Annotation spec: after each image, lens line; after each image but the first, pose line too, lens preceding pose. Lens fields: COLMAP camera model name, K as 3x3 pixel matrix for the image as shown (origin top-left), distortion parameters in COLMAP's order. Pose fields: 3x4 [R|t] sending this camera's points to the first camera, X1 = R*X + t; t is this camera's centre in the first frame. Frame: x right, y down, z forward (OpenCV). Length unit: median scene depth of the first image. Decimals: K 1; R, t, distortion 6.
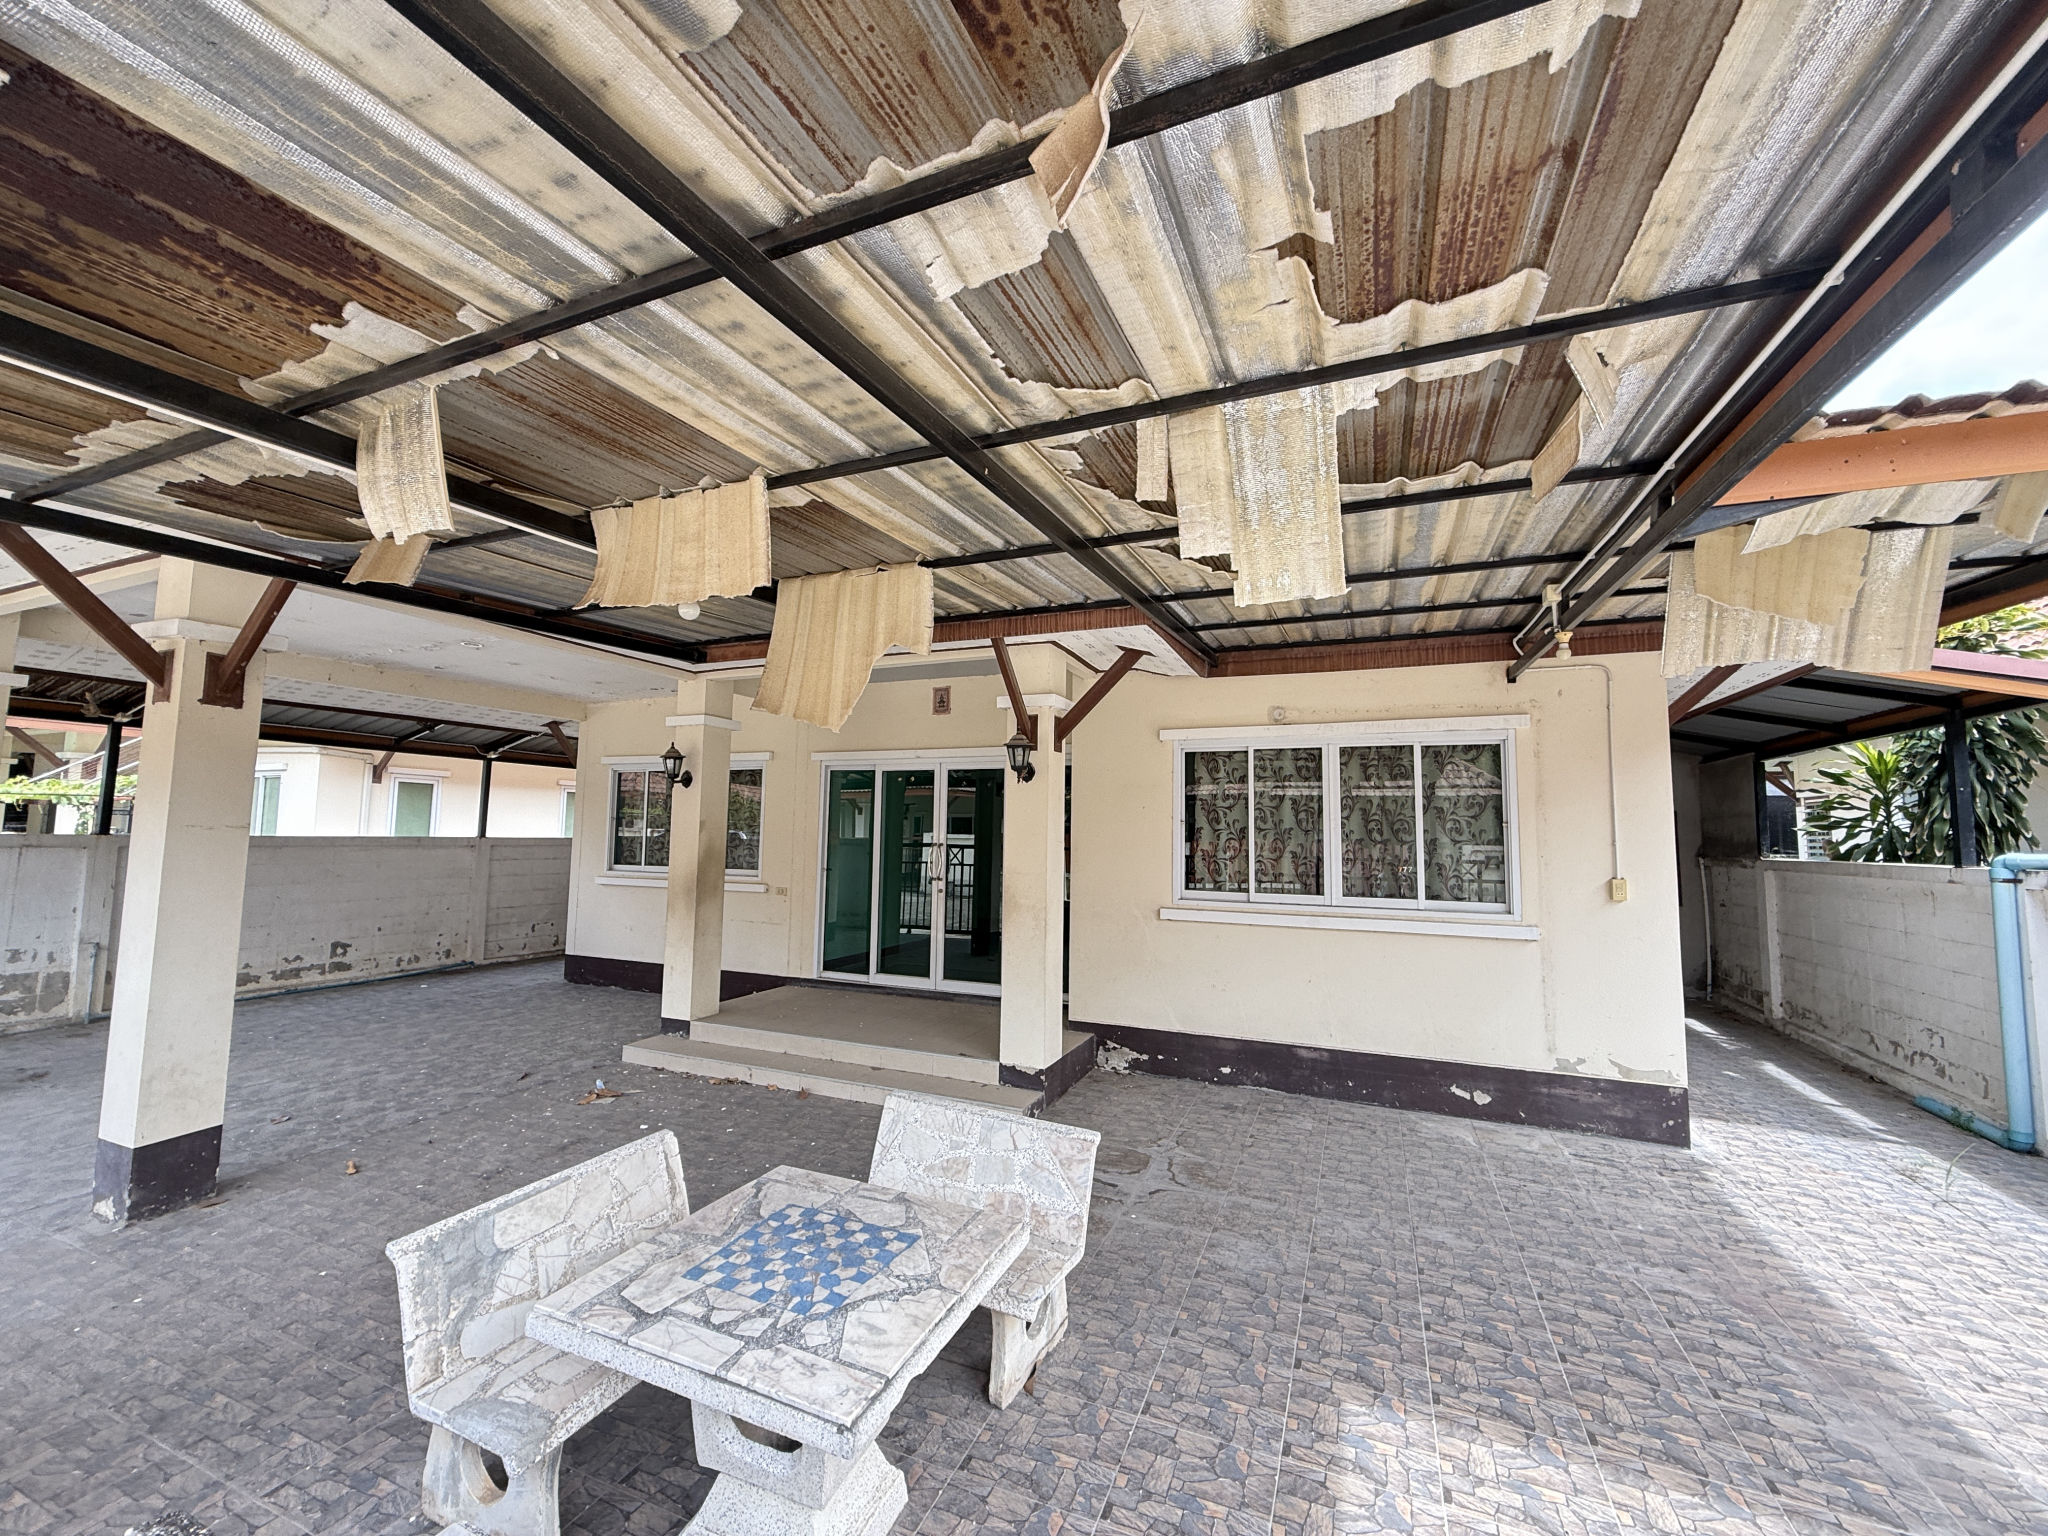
lens RADIAL K [[809.5, 0, 1009.9], [0, 809.5, 781.8], [0, 0, 1]] dist [0.000537, -0.000036]
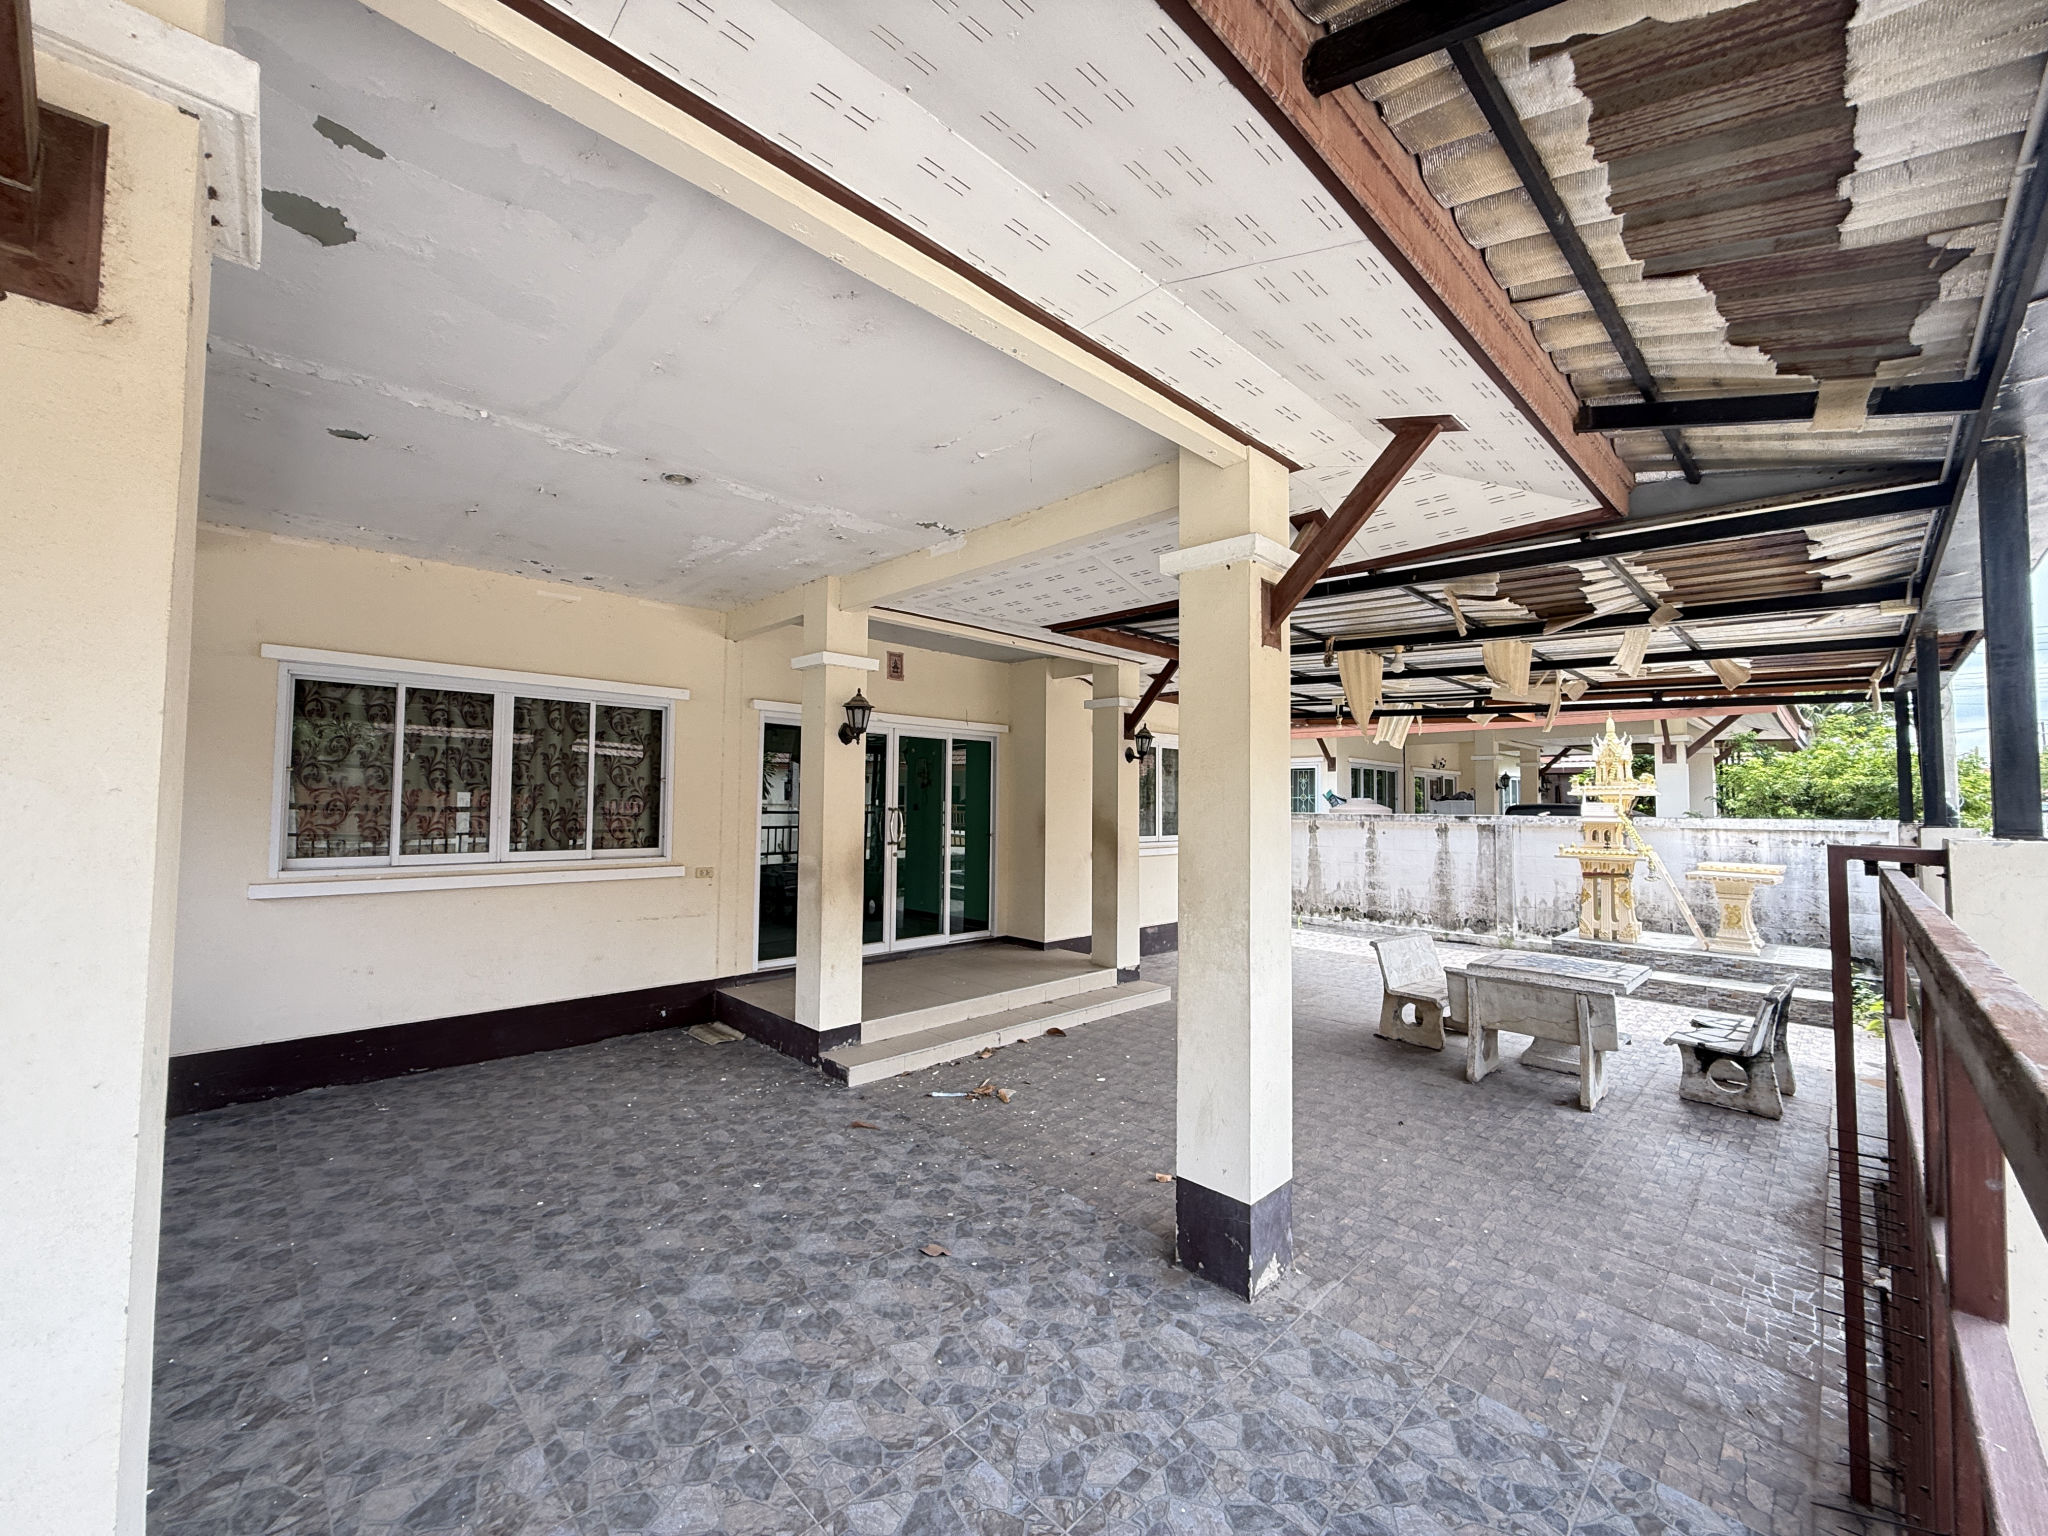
lens RADIAL K [[809.5, 0, 1026.4], [0, 809.5, 775.6], [0, 0, 1]] dist [0.000537, -0.000036]
pose [[0.383039, 0.021533, 0.923481, -1.115599], [-0.067985, 0.997674, 0.004936, 0.022869], [-0.921227, -0.064674, 0.383612, 0.535759]]
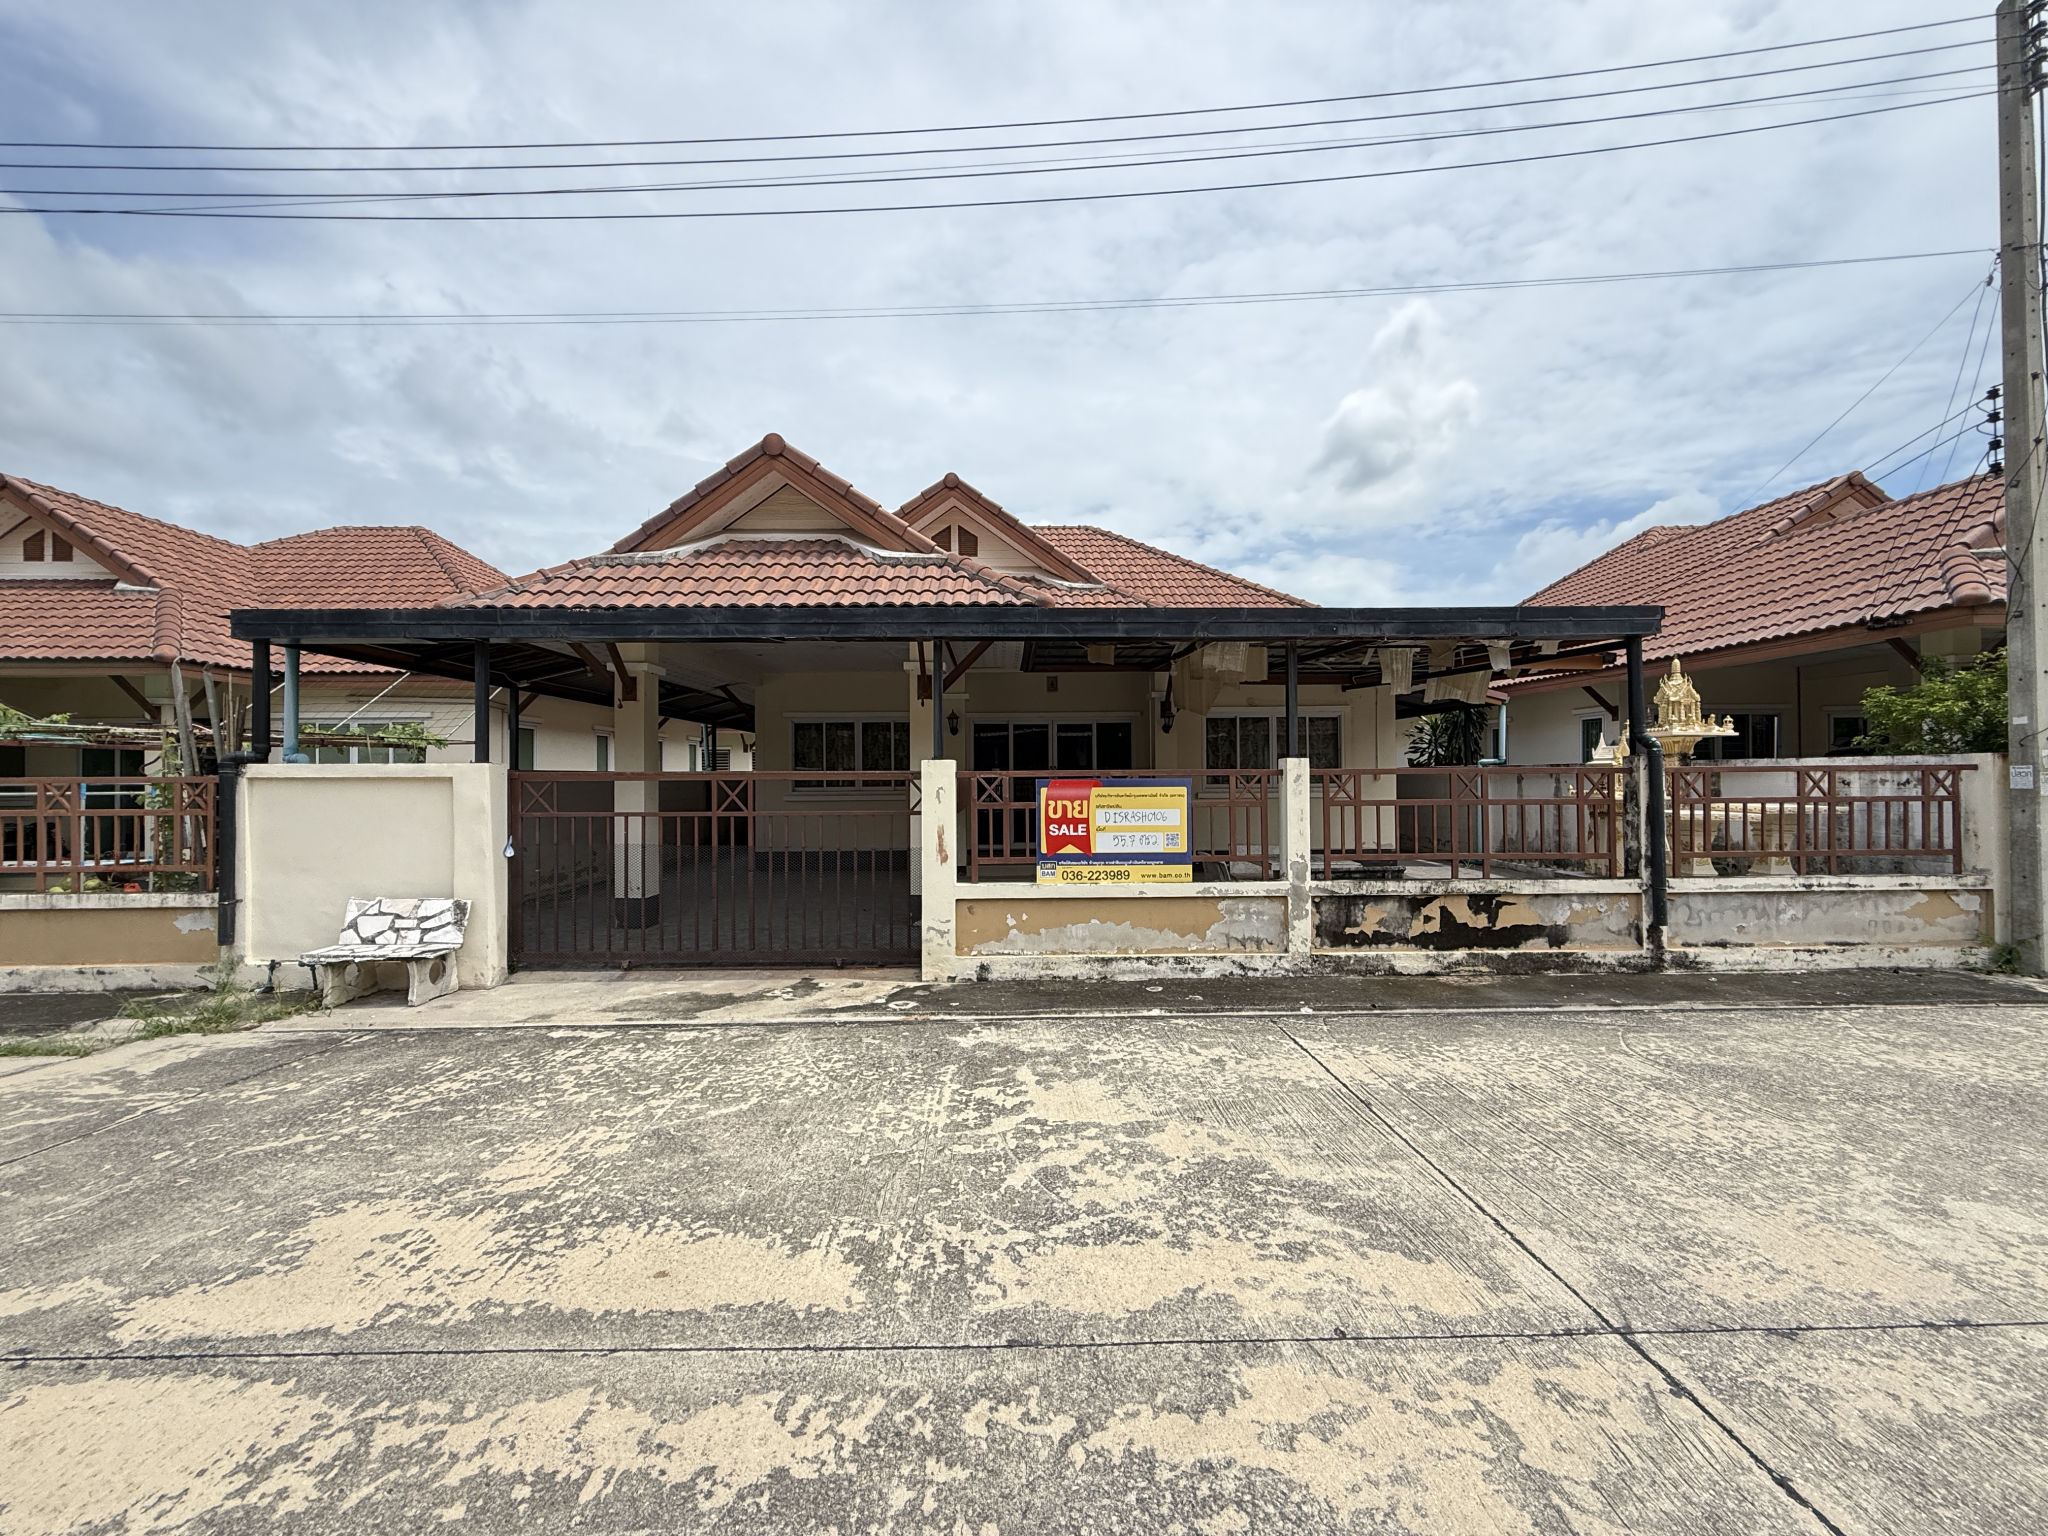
lens RADIAL K [[809.5, 0, 1023.9], [0, 809.5, 773.5], [0, 0, 1]] dist [0.000537, -0.000036]
pose [[0.913712, -0.019958, 0.405872, -1.004834], [-0.007550, 0.997787, 0.066060, -0.025970], [-0.406292, -0.063424, 0.911540, -0.684081]]
